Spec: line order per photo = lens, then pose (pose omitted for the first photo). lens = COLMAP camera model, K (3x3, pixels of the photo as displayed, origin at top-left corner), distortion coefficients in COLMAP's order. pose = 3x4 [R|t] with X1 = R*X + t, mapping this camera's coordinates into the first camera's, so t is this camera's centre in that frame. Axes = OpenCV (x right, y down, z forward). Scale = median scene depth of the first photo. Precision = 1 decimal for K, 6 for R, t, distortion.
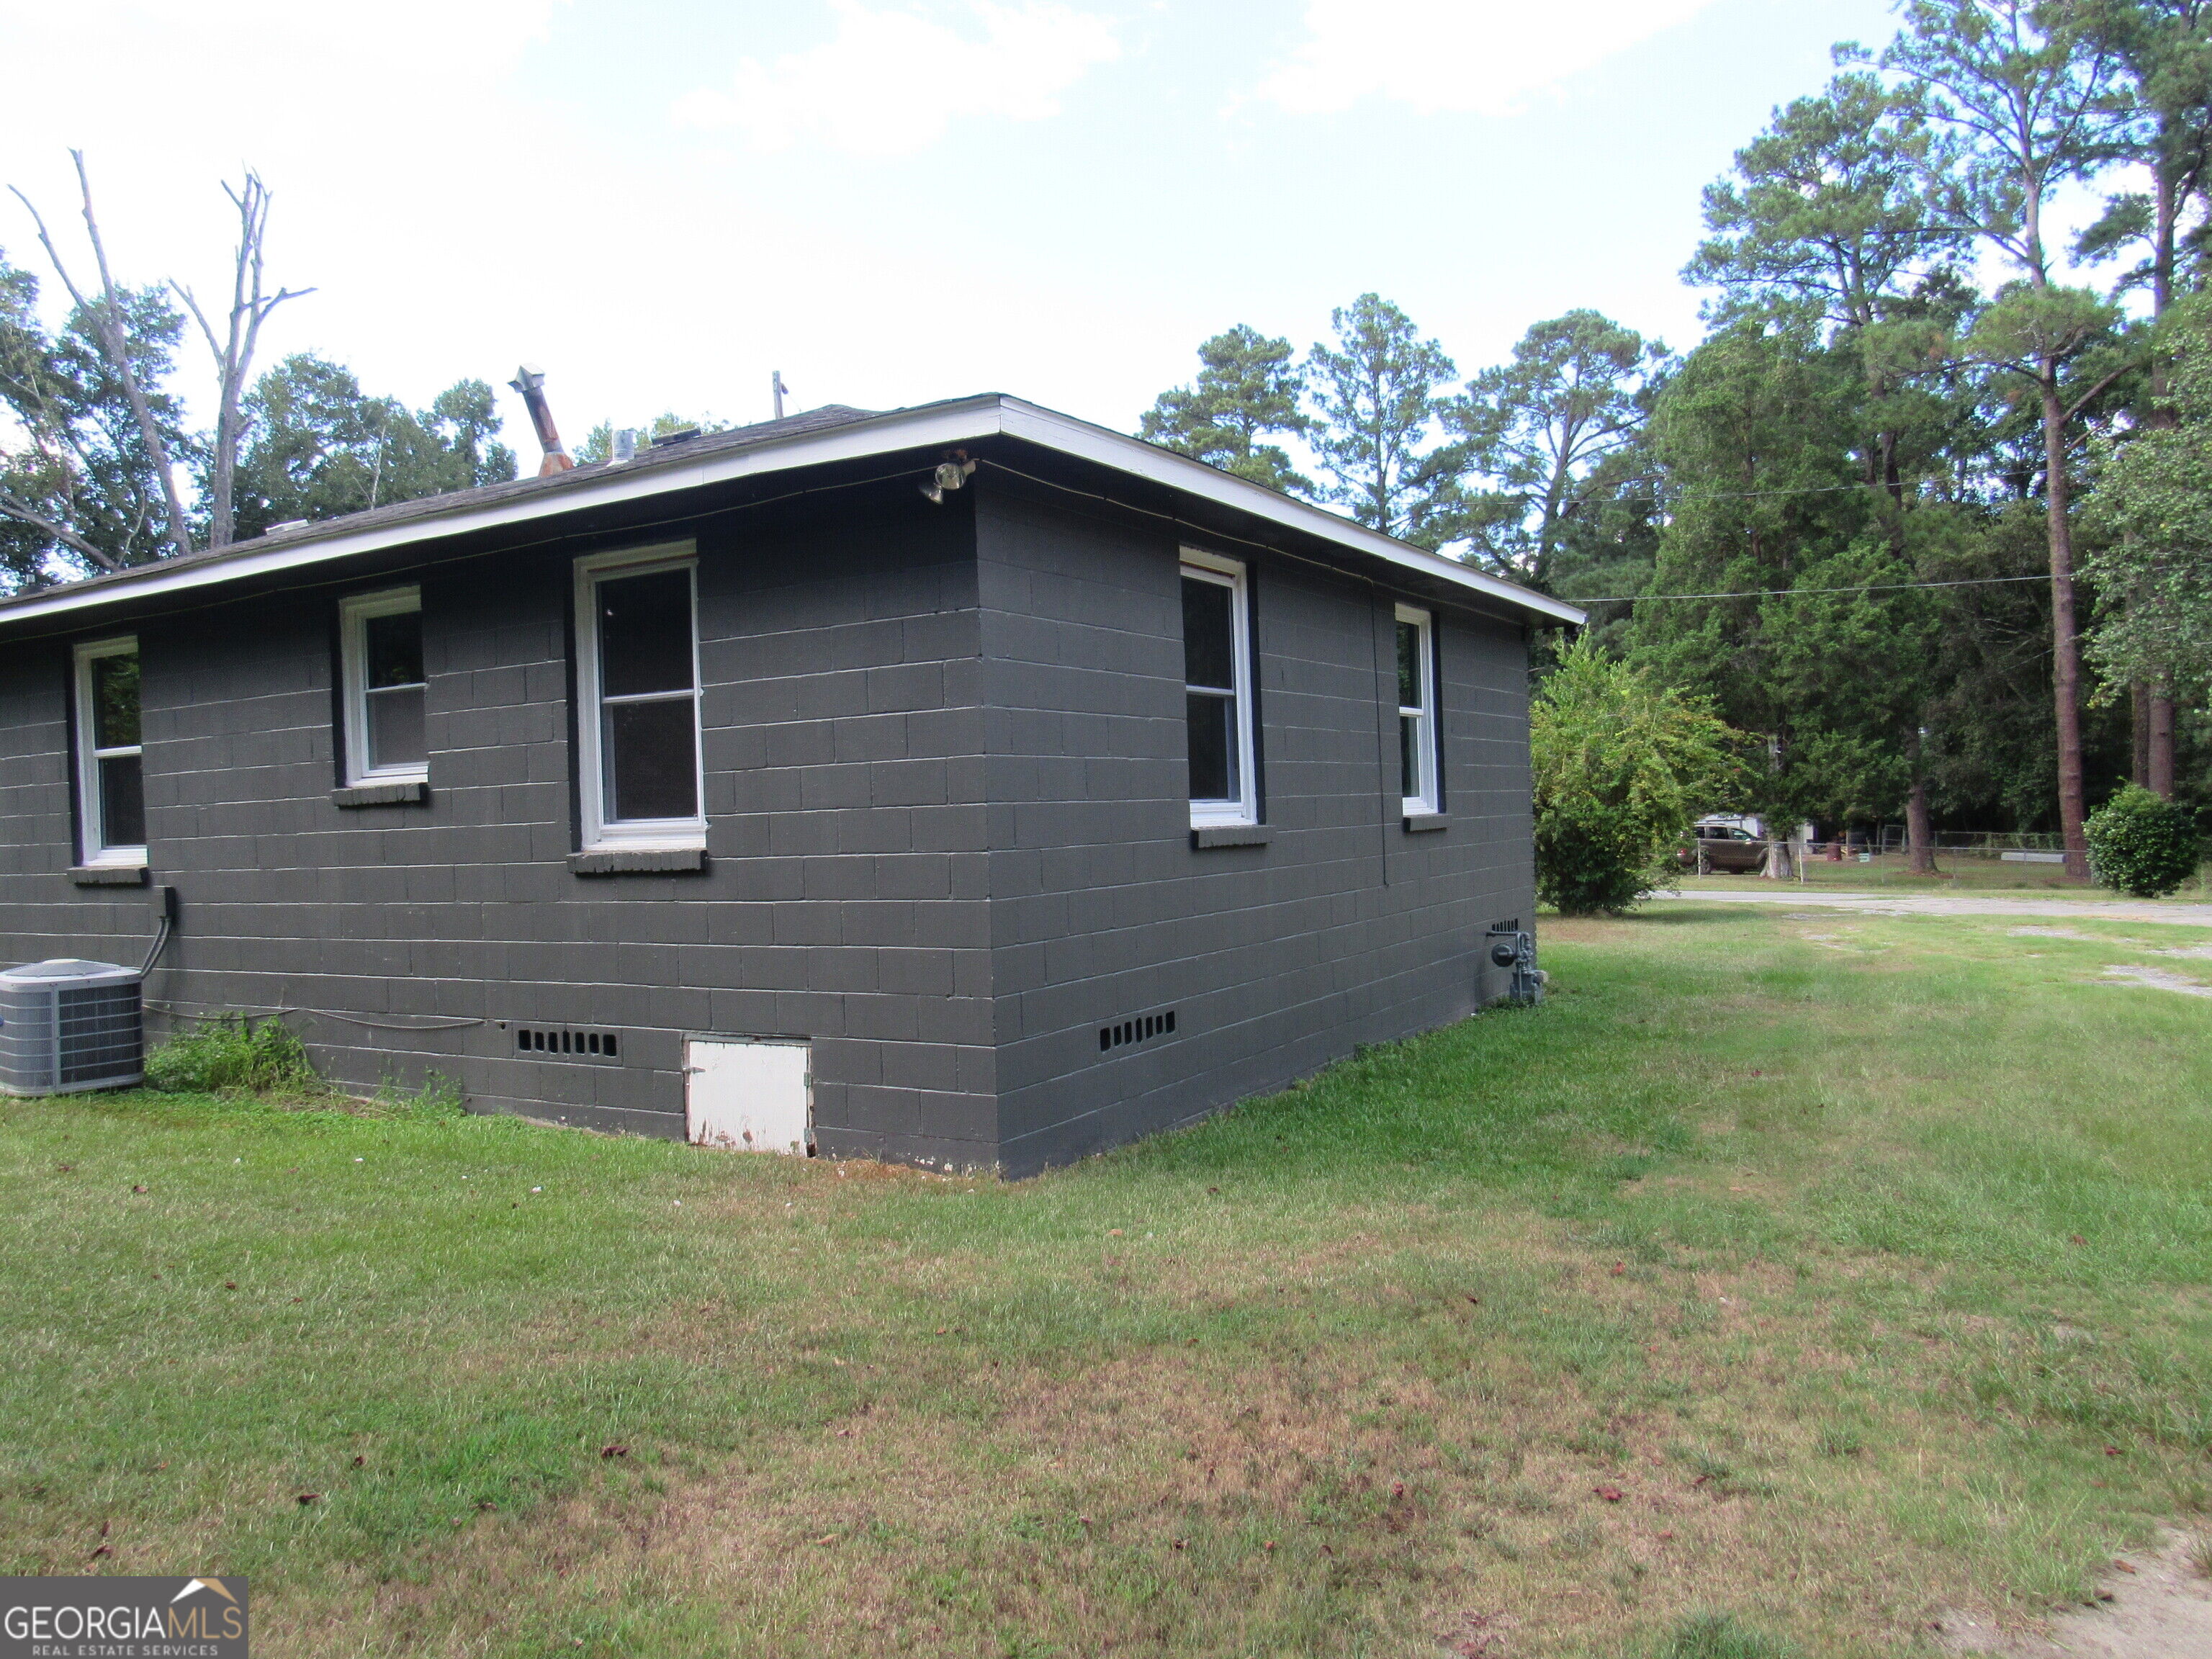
lens RADIAL K [[1579.2, 0, 1095.7], [0, 1579.2, 828.6], [0, 0, 1]] dist [-0.024345, 0.012394]
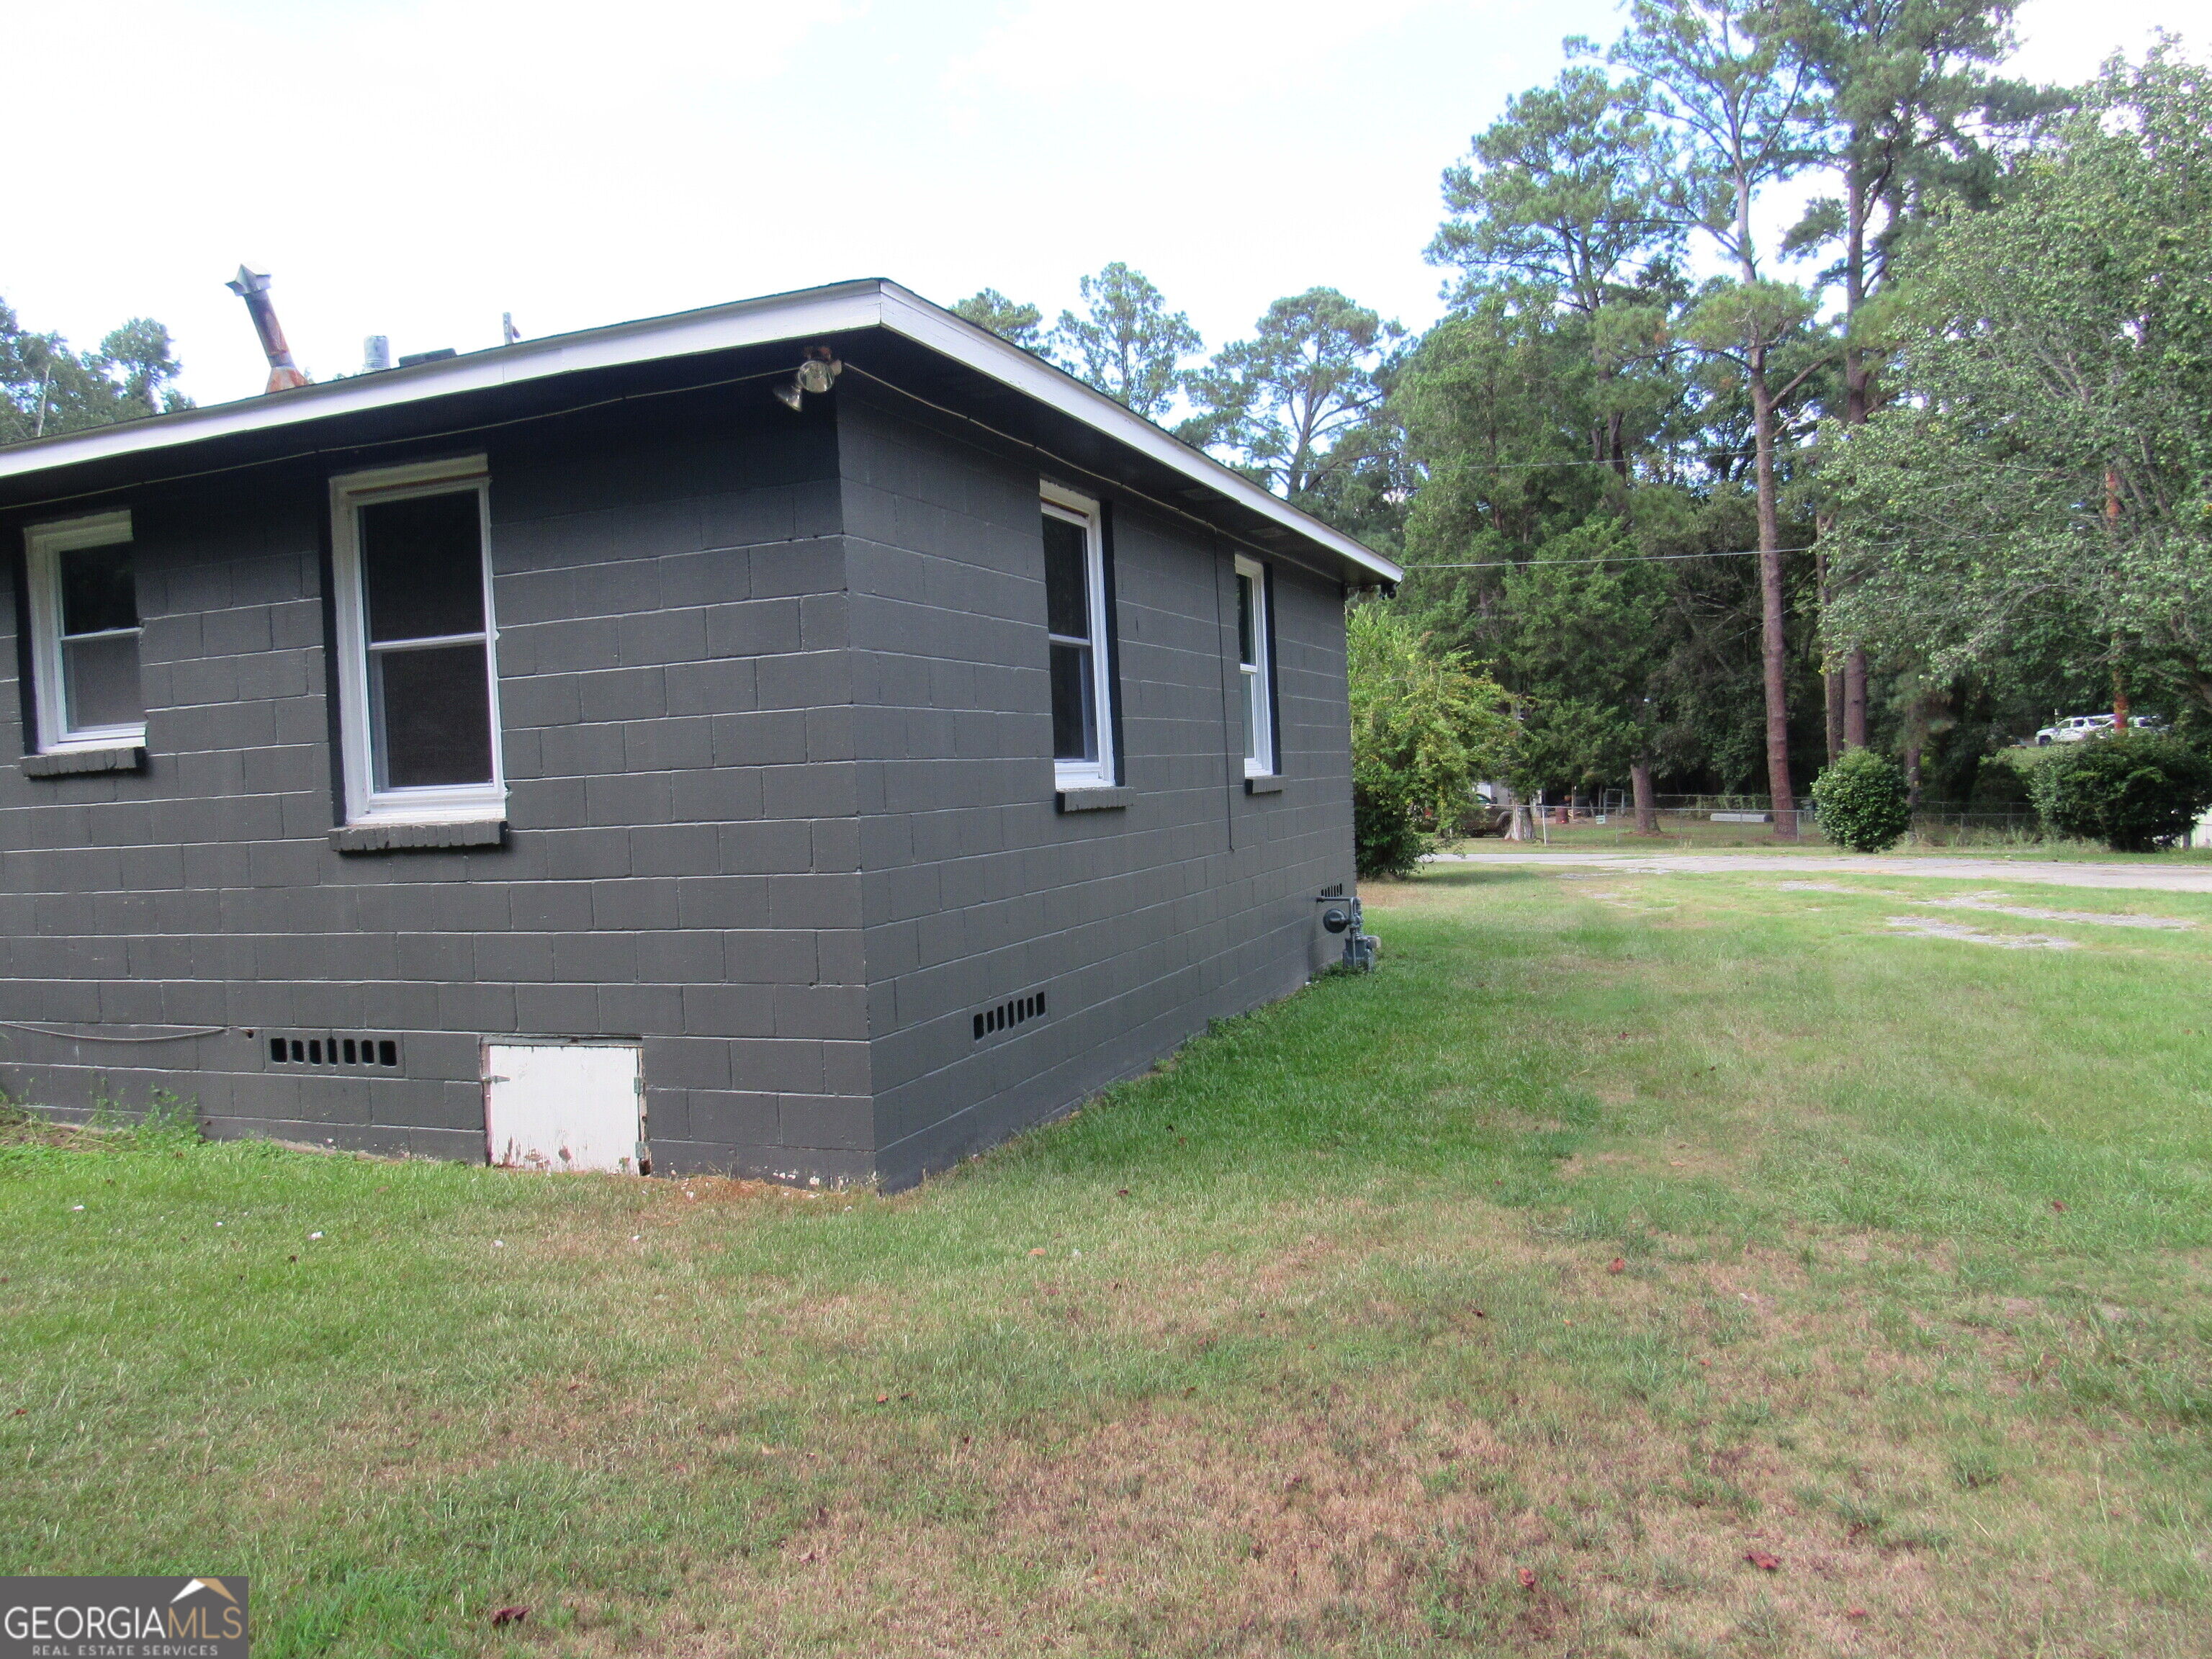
lens RADIAL K [[1574.8, 0, 1097.6], [0, 1574.8, 834.2], [0, 0, 1]] dist [-0.032801, 0.010703]
pose [[0.986088, -0.015420, 0.165504, -0.055670], [0.011939, 0.999686, 0.022009, 0.004496], [-0.165792, -0.019727, 0.985963, 0.087042]]
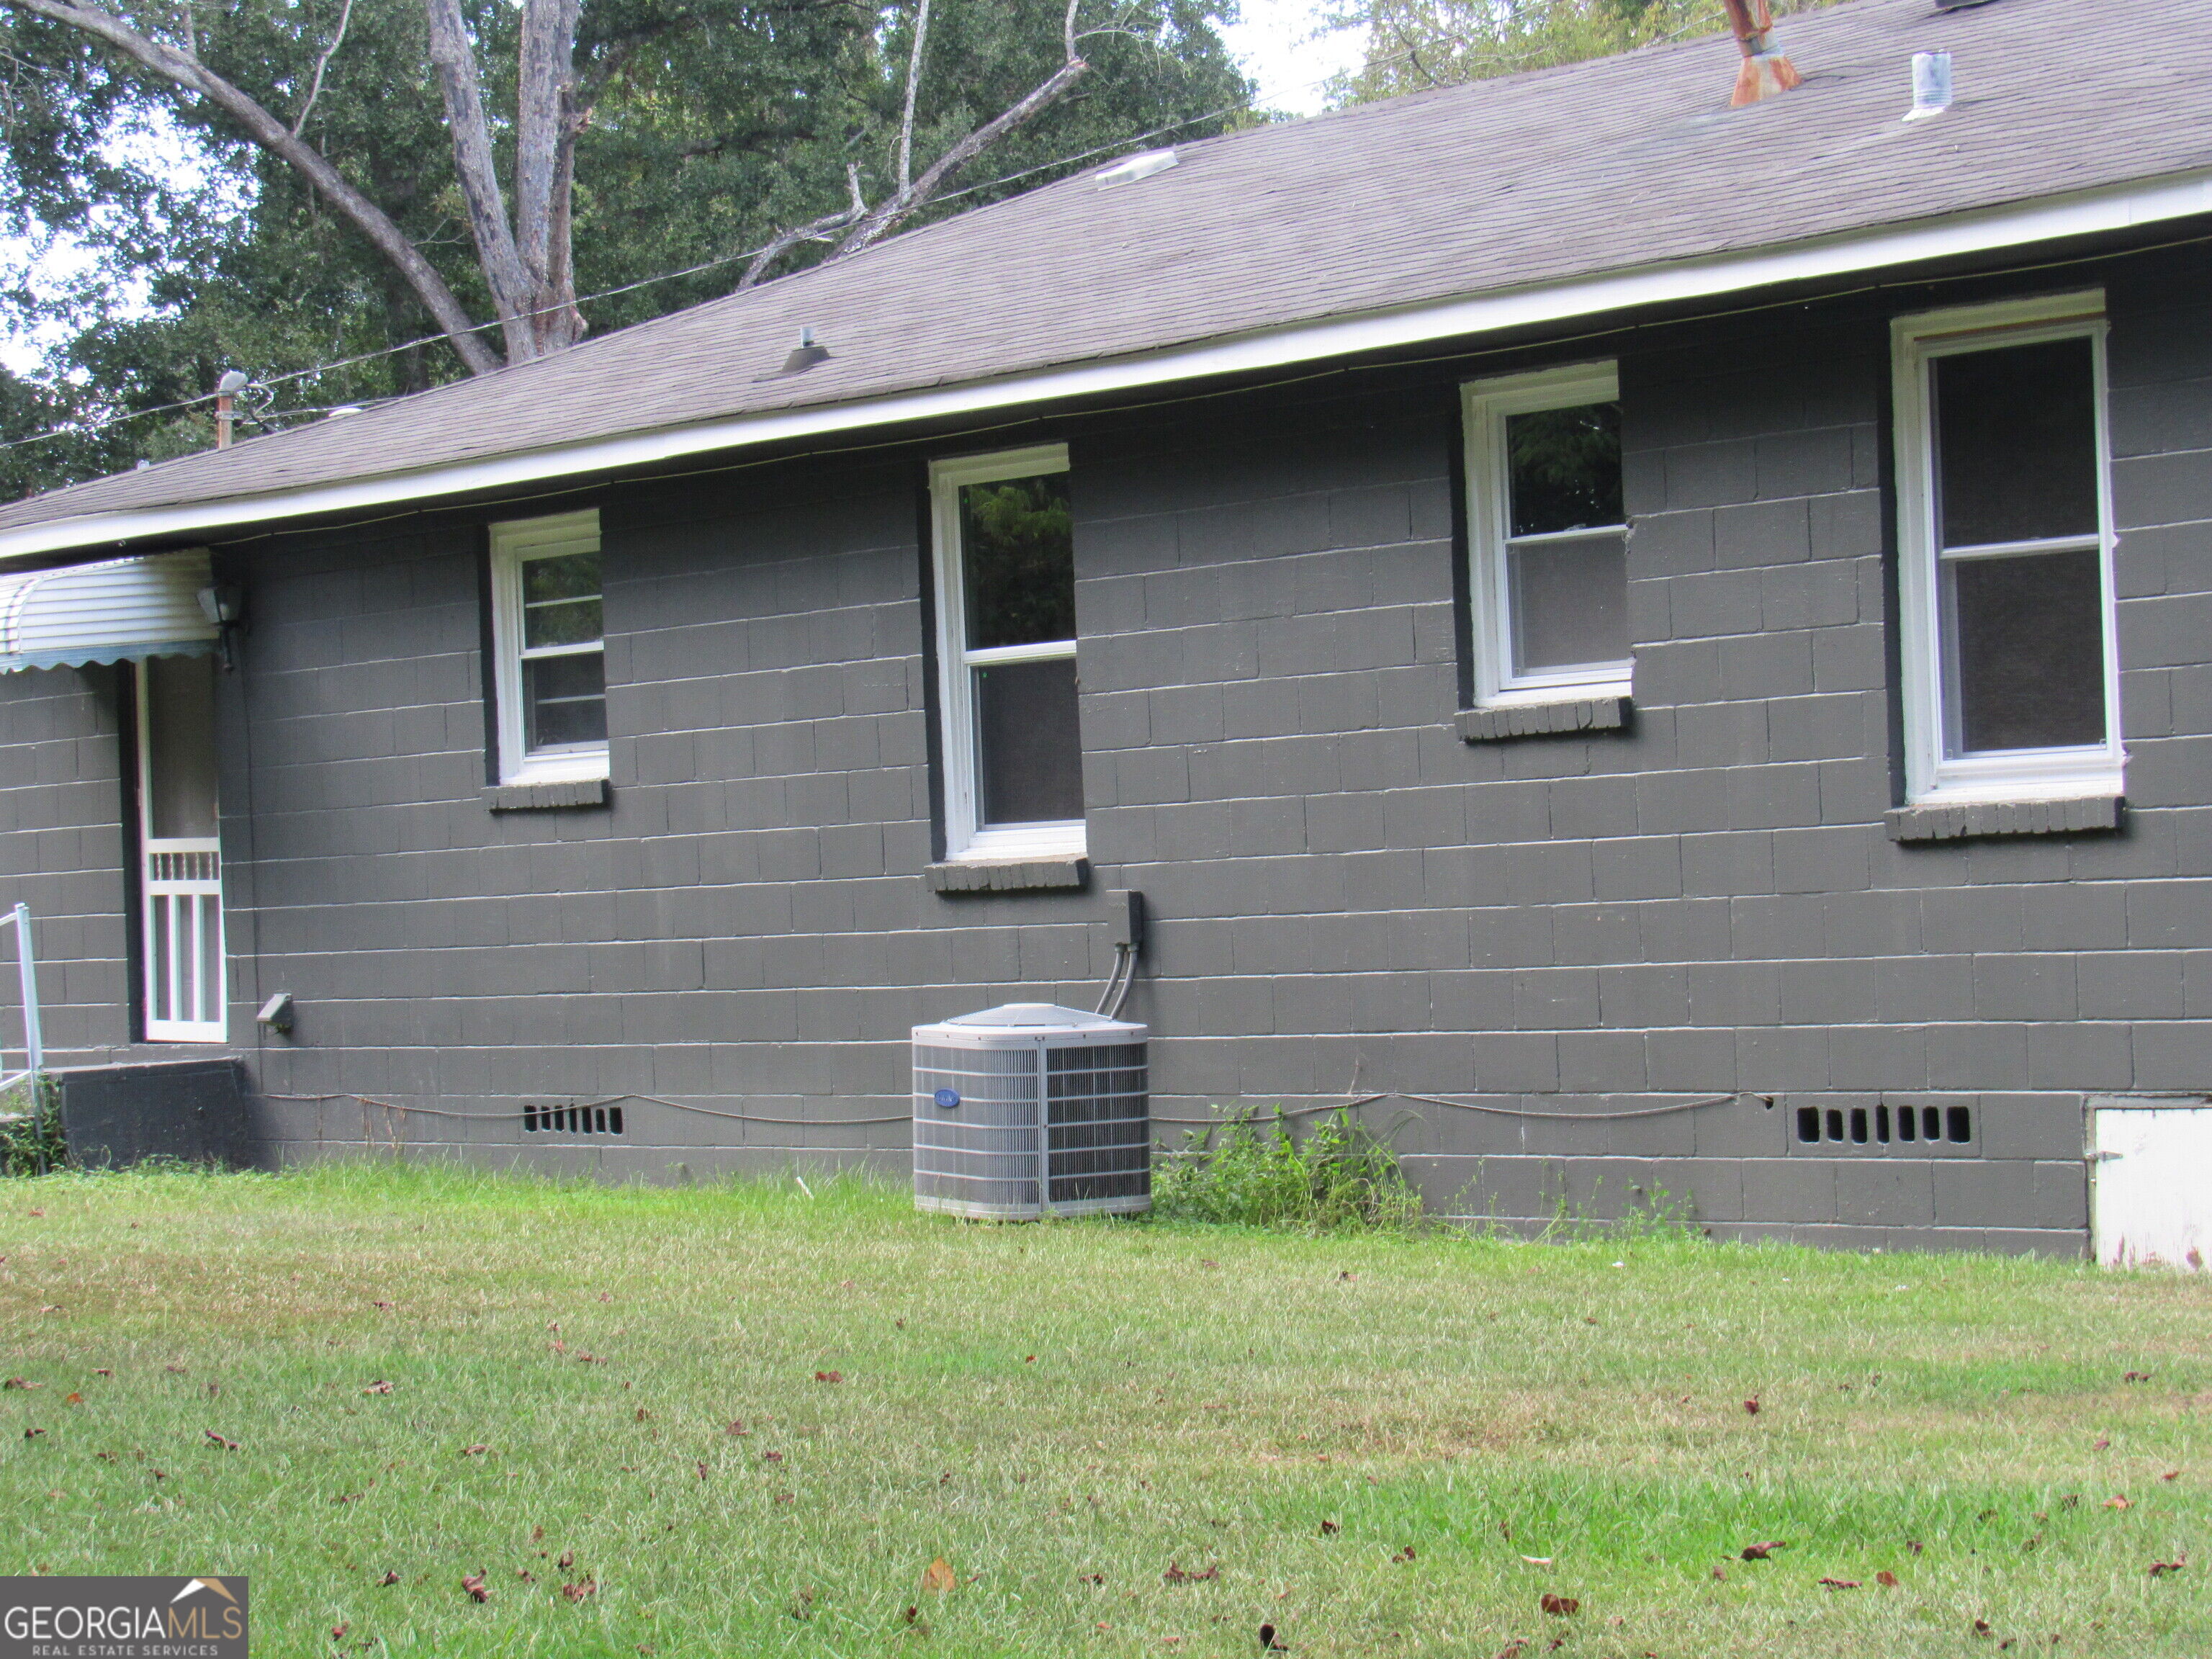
lens RADIAL K [[5761.7, 0, 1114.1], [0, 5761.7, 980.3], [0, 0, 1]] dist [-0.028409, 1.284518]
pose [[0.934781, -0.001702, -0.355221, 0.141094], [0.009348, 0.999760, 0.019808, 0.028499], [0.355102, -0.021837, 0.934573, -0.956050]]
